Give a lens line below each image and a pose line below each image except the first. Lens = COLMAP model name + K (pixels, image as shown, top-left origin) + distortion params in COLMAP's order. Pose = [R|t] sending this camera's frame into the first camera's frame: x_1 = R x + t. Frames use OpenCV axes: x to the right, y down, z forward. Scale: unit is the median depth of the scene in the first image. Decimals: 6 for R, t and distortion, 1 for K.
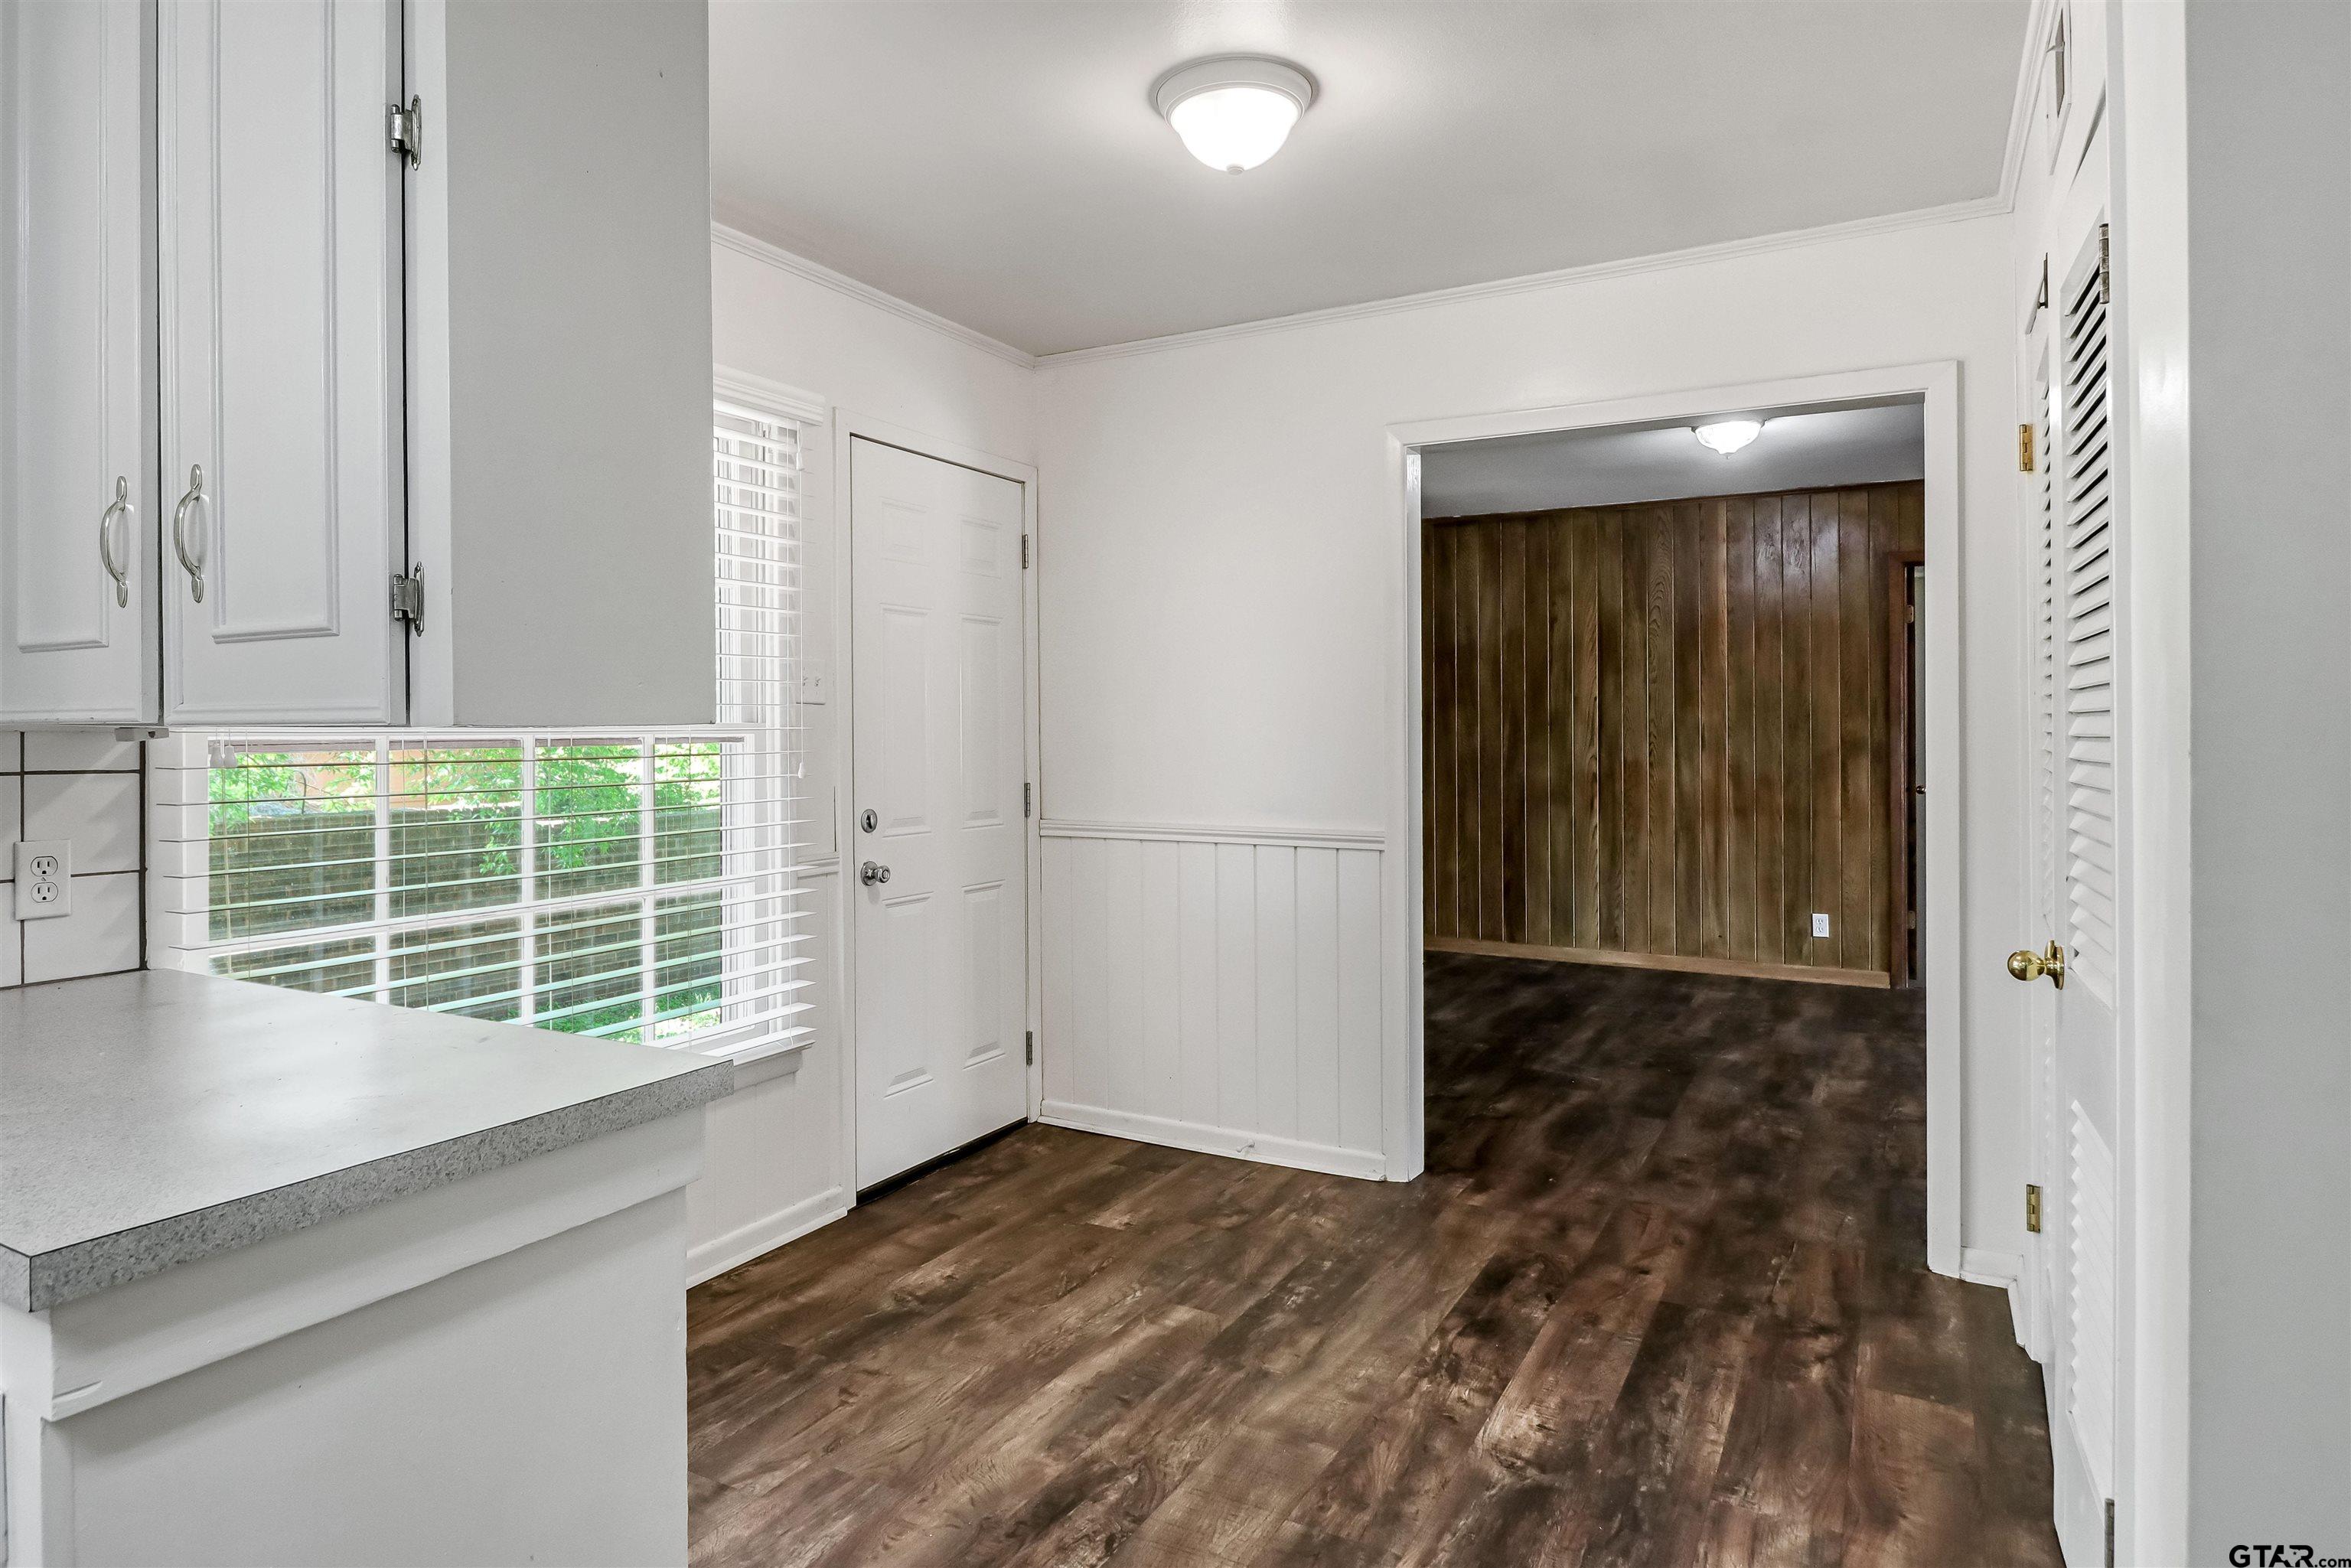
lens RADIAL K [[1344.3, 0, 1149.8], [0, 1344.3, 732.1], [0, 0, 1]] dist [-0.002271, -0.001456]
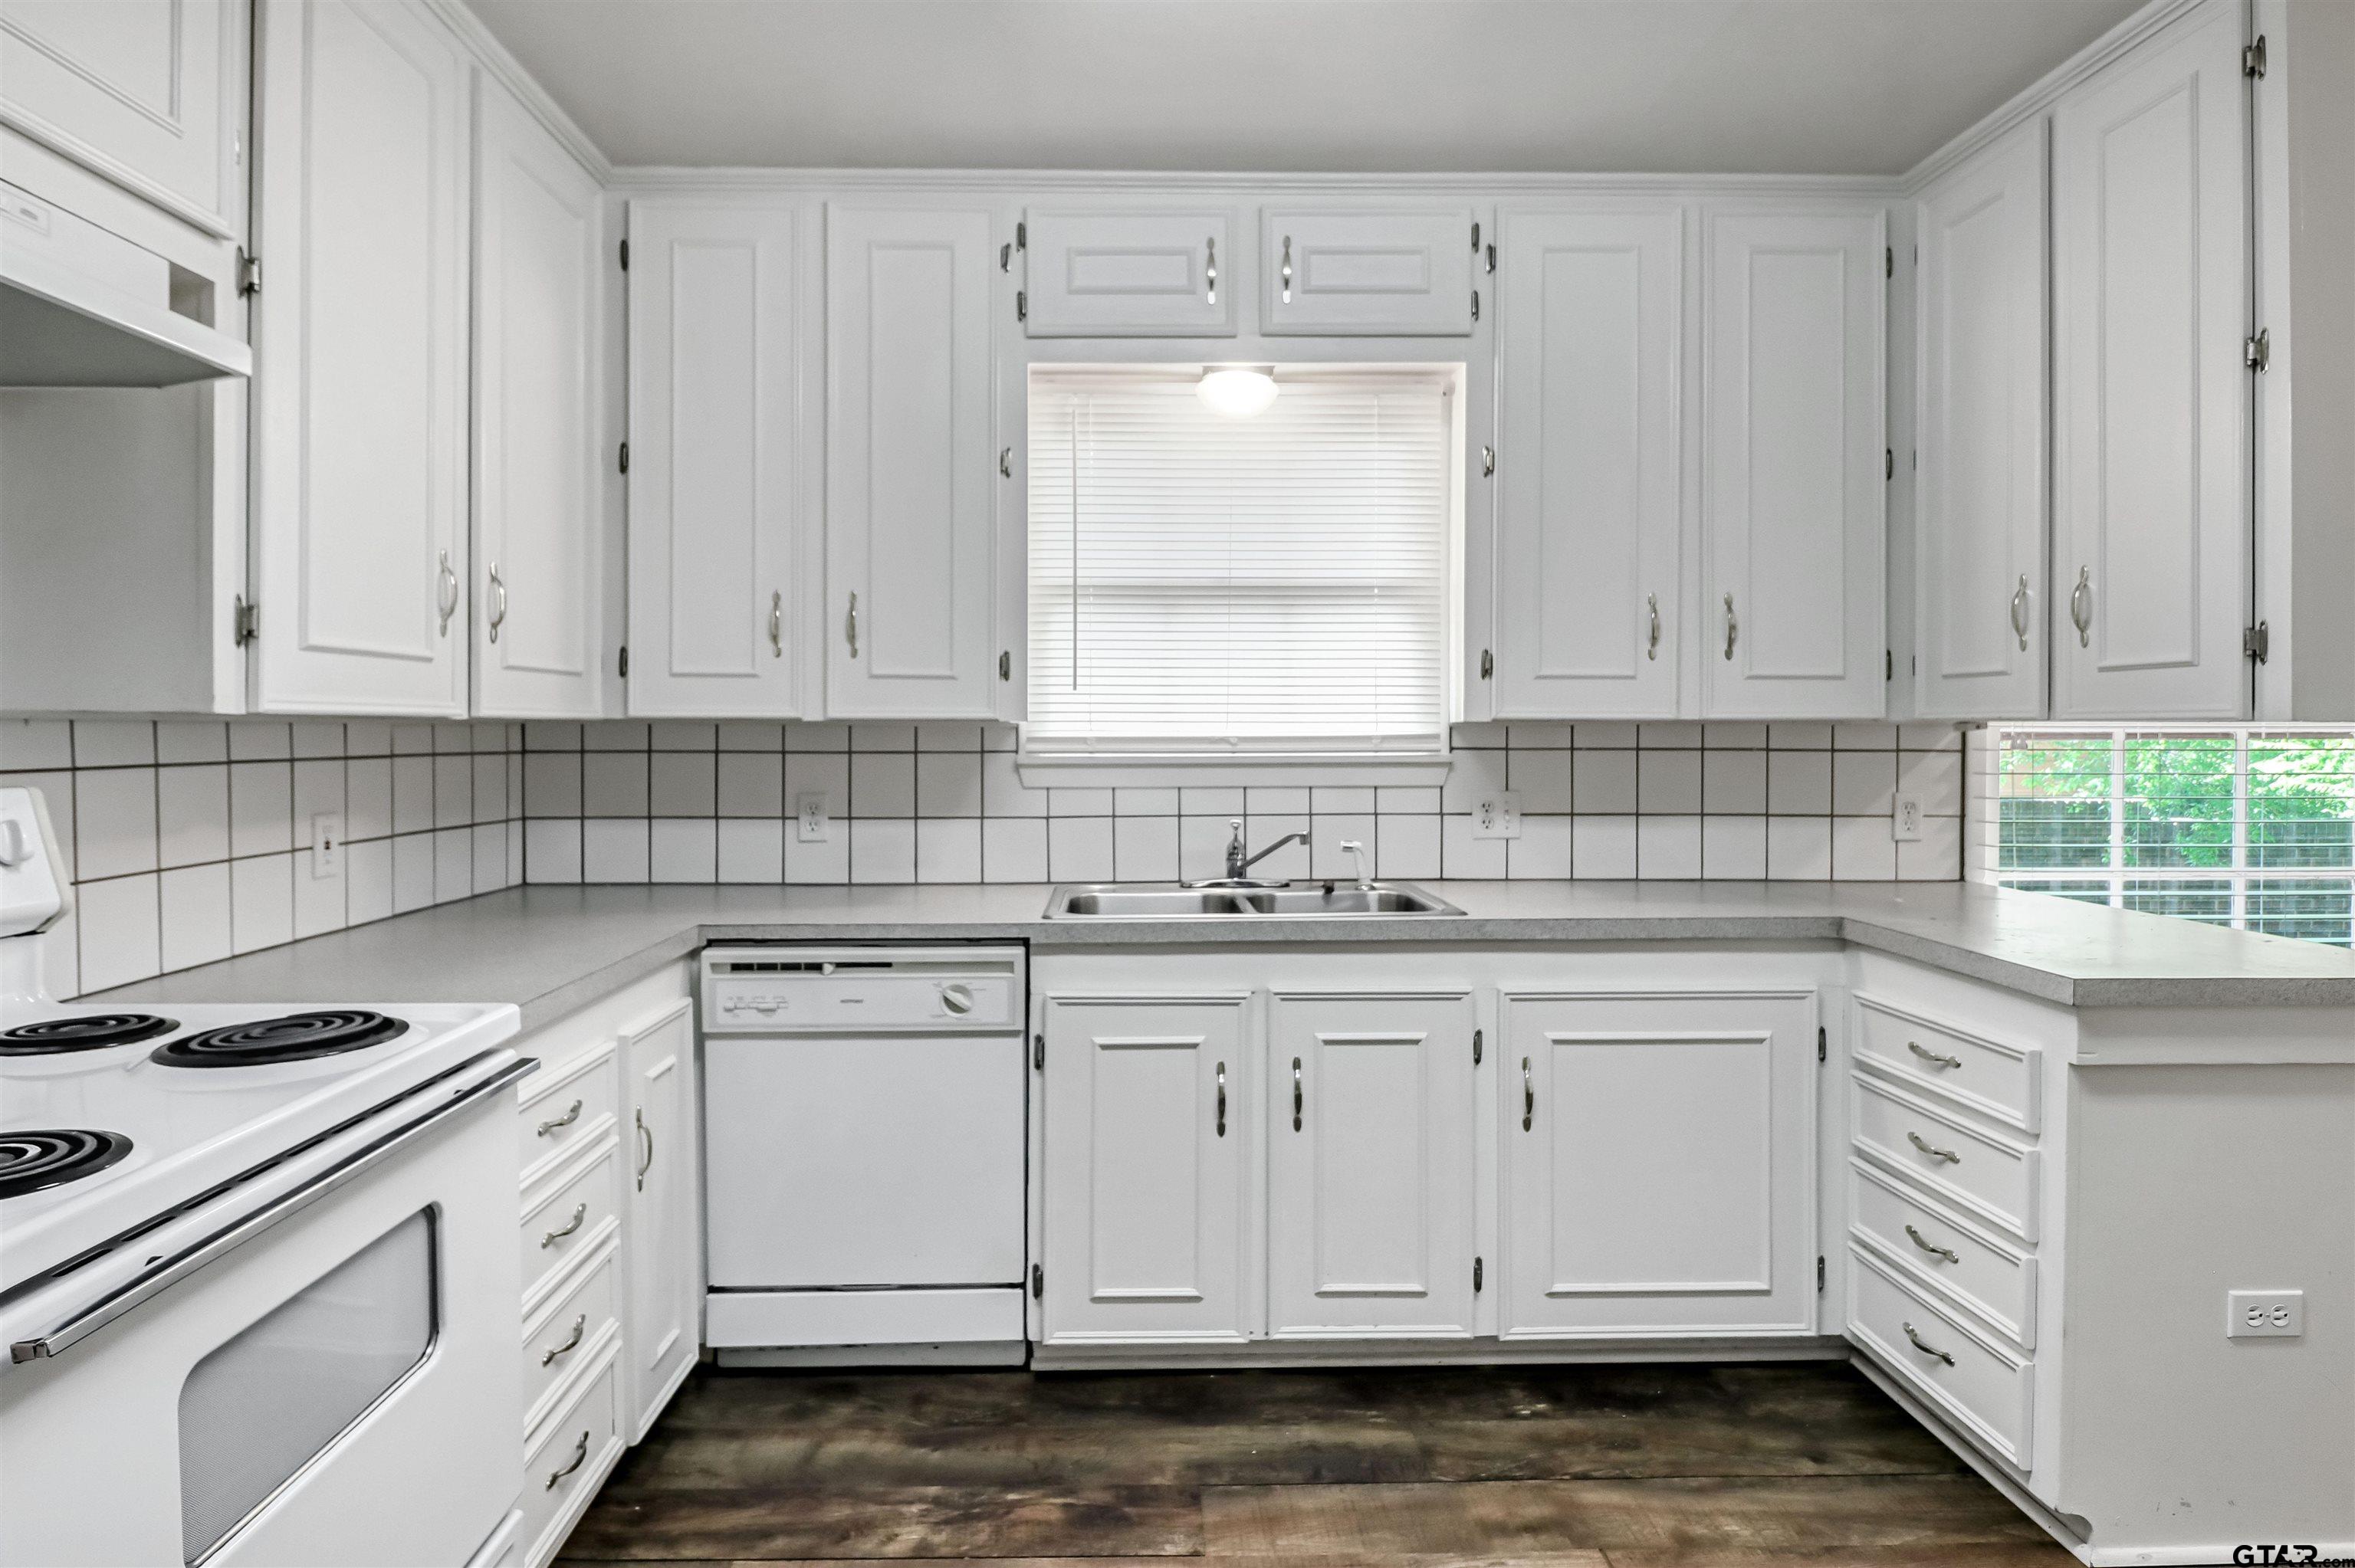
lens RADIAL K [[1331.3, 0, 1150.6], [0, 1331.3, 745.8], [0, 0, 1]] dist [0.003081, -0.011577]
pose [[0.499998, 0.014928, -0.865898, 0.064316], [-0.003433, 0.999878, 0.015255, 0.002062], [0.866020, -0.004655, 0.499988, -0.366202]]
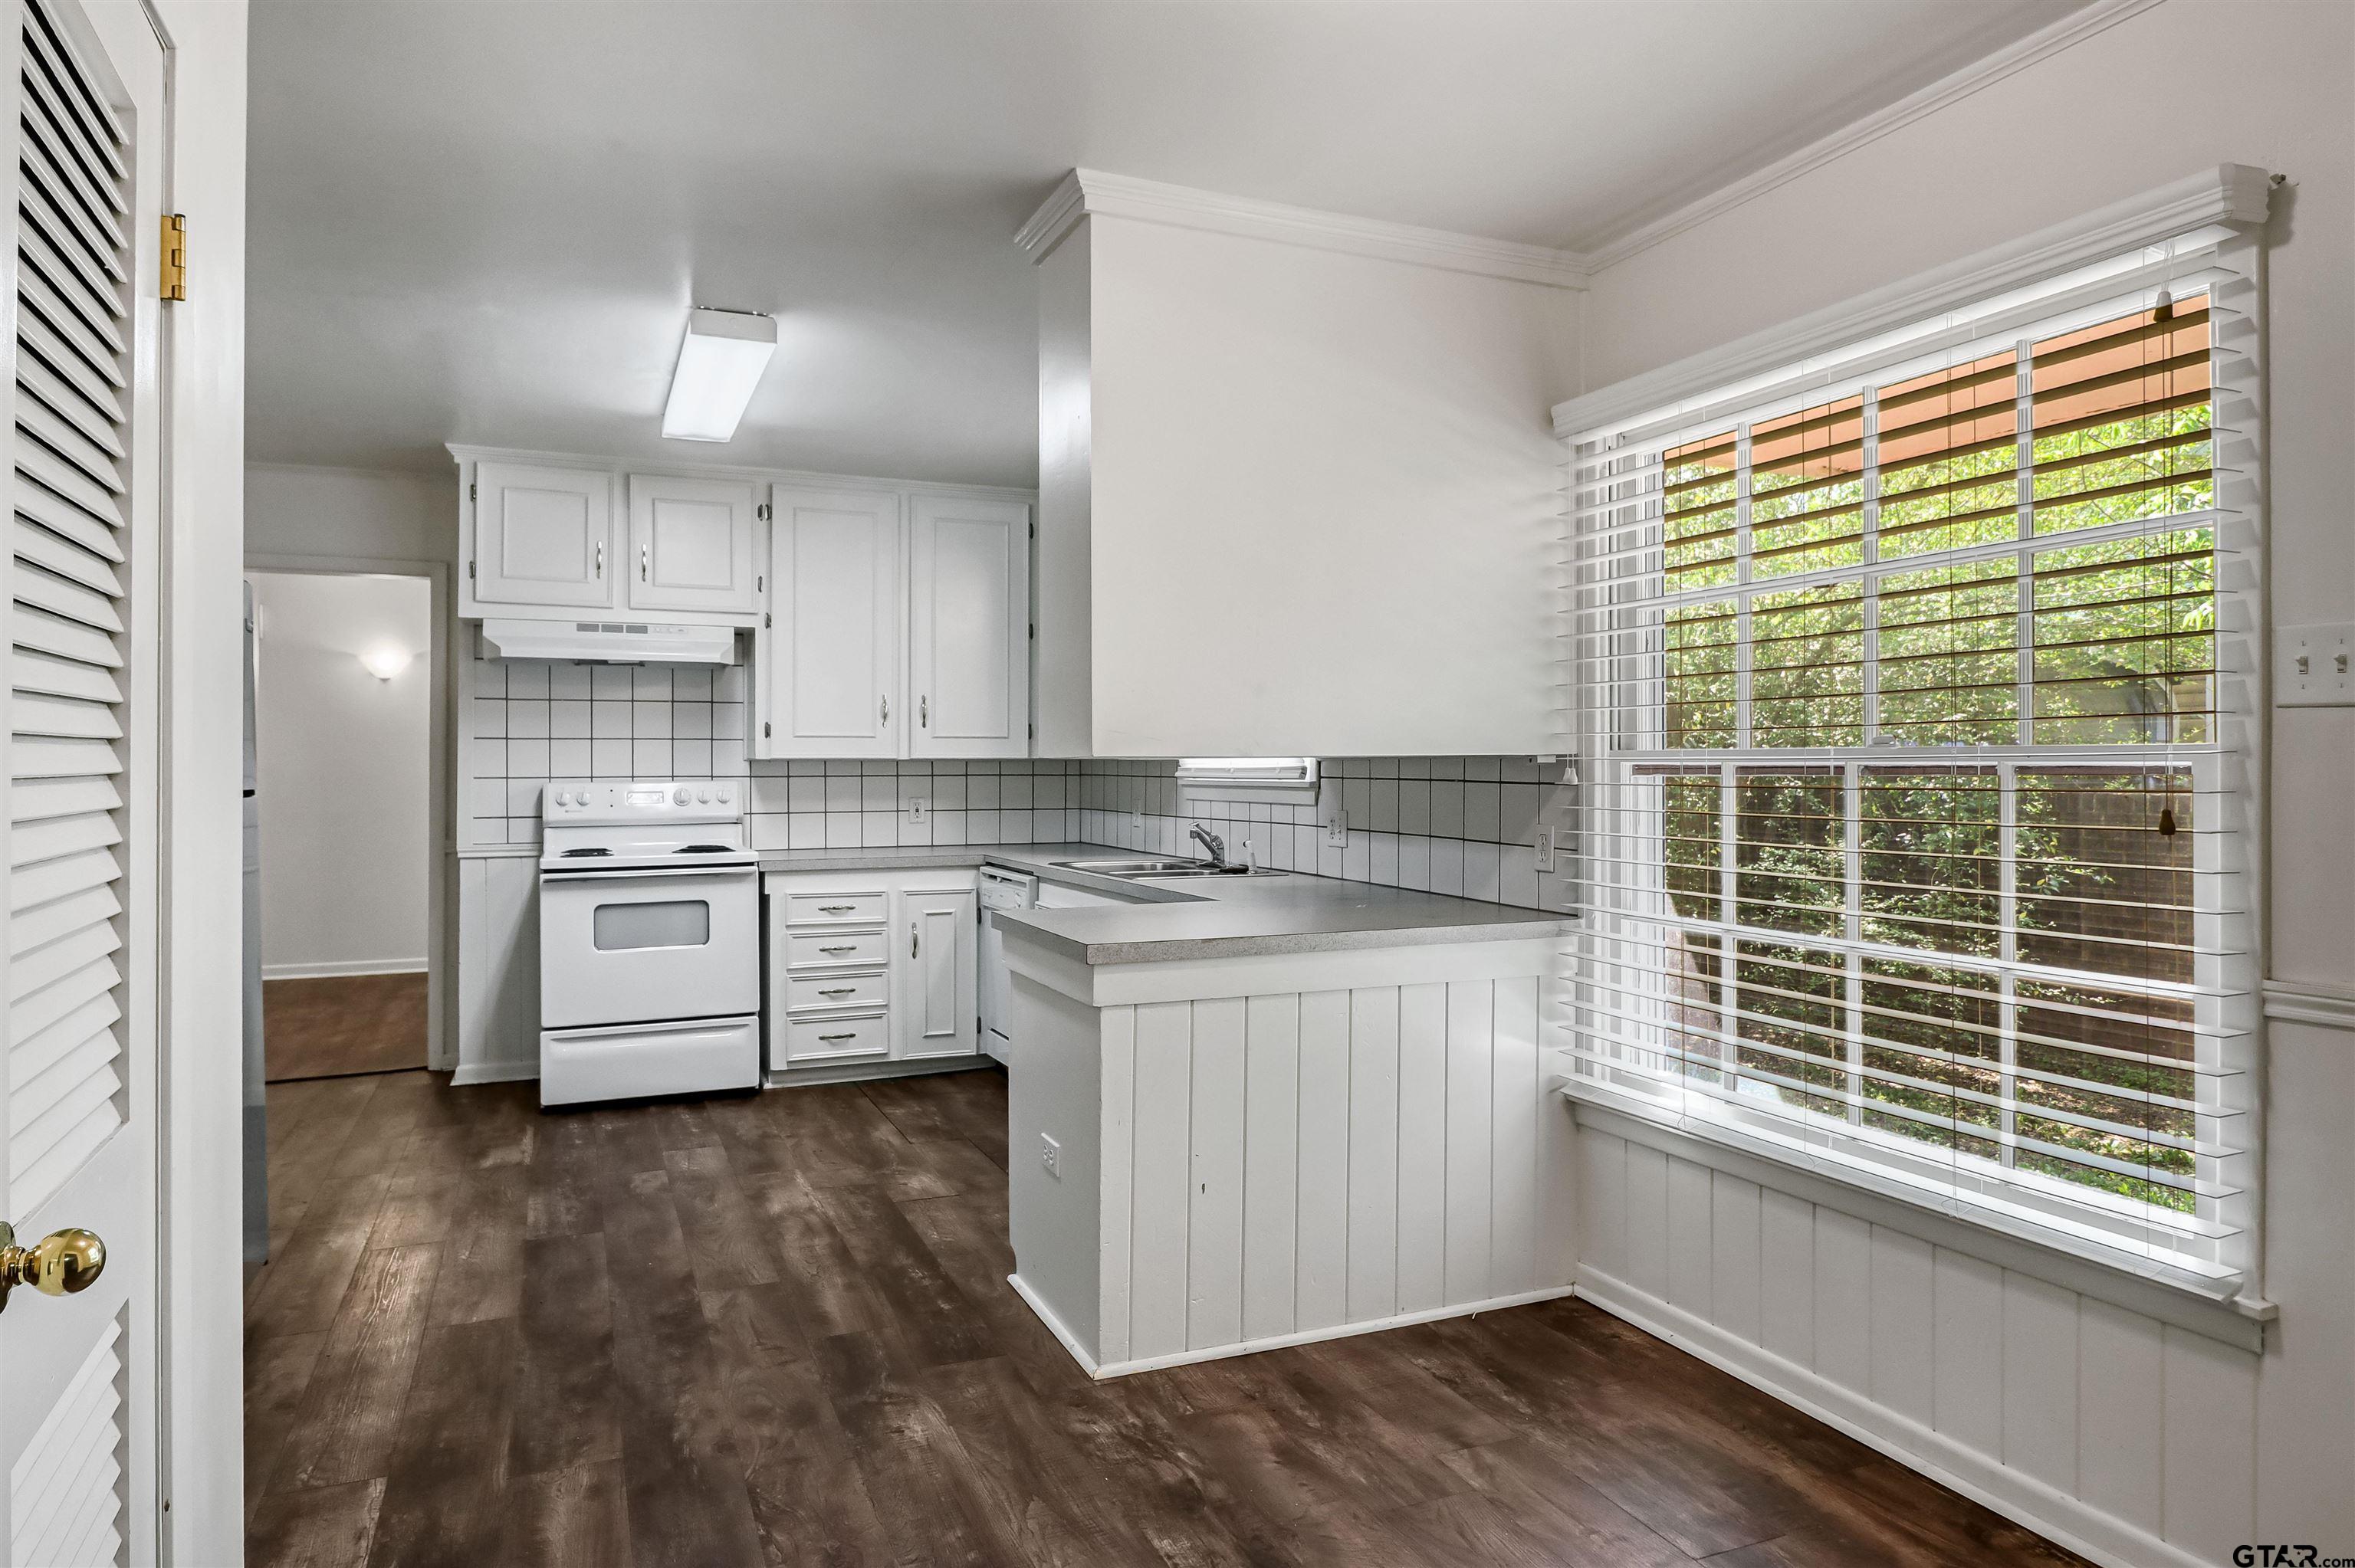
lens RADIAL K [[1417.2, 0, 1137.3], [0, 1417.2, 755.8], [0, 0, 1]] dist [0.003227, -0.002112]
pose [[-0.626204, 0.001351, -0.779658, 0.520629], [0.003177, 0.999995, -0.000819, -0.002098], [0.779653, -0.002990, -0.626204, 1.044686]]
